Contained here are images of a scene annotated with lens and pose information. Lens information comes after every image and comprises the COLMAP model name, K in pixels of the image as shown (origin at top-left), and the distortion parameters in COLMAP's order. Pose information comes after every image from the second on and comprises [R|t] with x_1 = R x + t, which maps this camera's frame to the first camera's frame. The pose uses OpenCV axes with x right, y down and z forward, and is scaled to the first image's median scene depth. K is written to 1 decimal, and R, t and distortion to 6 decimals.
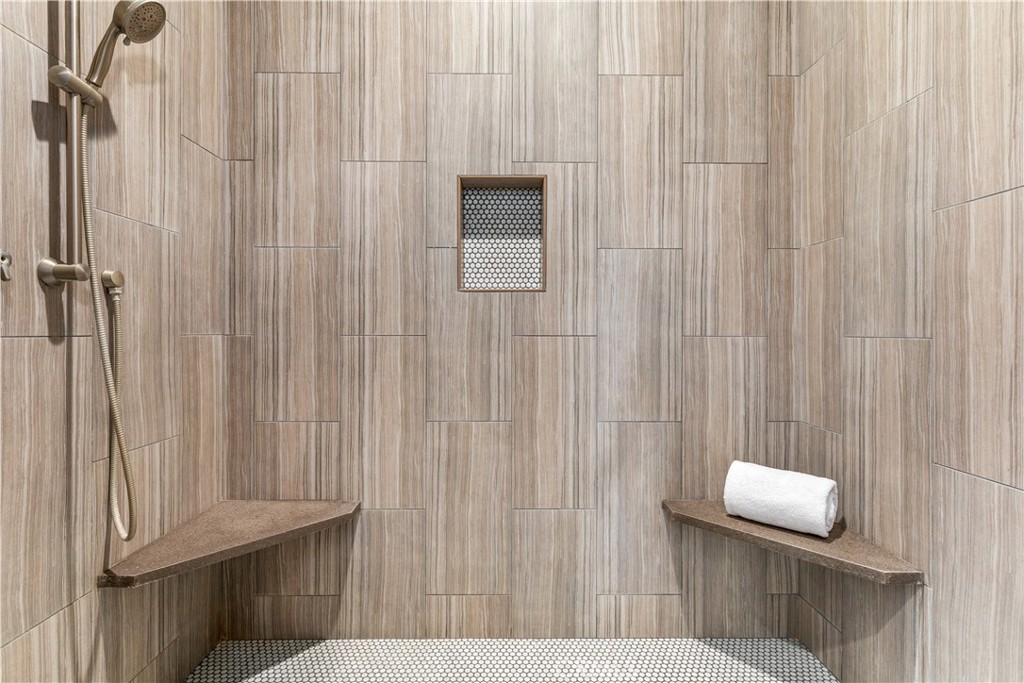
lens RADIAL K [[471.6, 0, 516.3], [0, 471.6, 333.7], [0, 0, 1]] dist [0.001304, 0.000482]
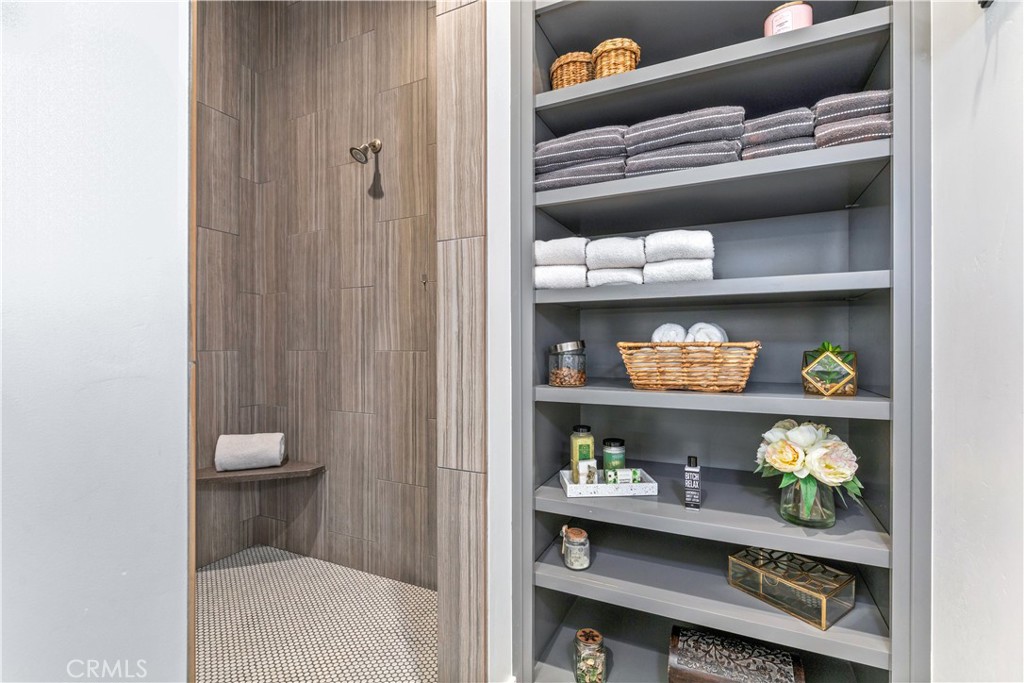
lens RADIAL K [[471.6, 0, 515.0], [0, 471.6, 342.4], [0, 0, 1]] dist [0.001304, 0.000482]
pose [[0.452002, 0.001458, 0.892016, -0.453382], [0.006219, 0.999969, -0.004786, -0.008476], [-0.891995, 0.007710, 0.451979, -0.507944]]
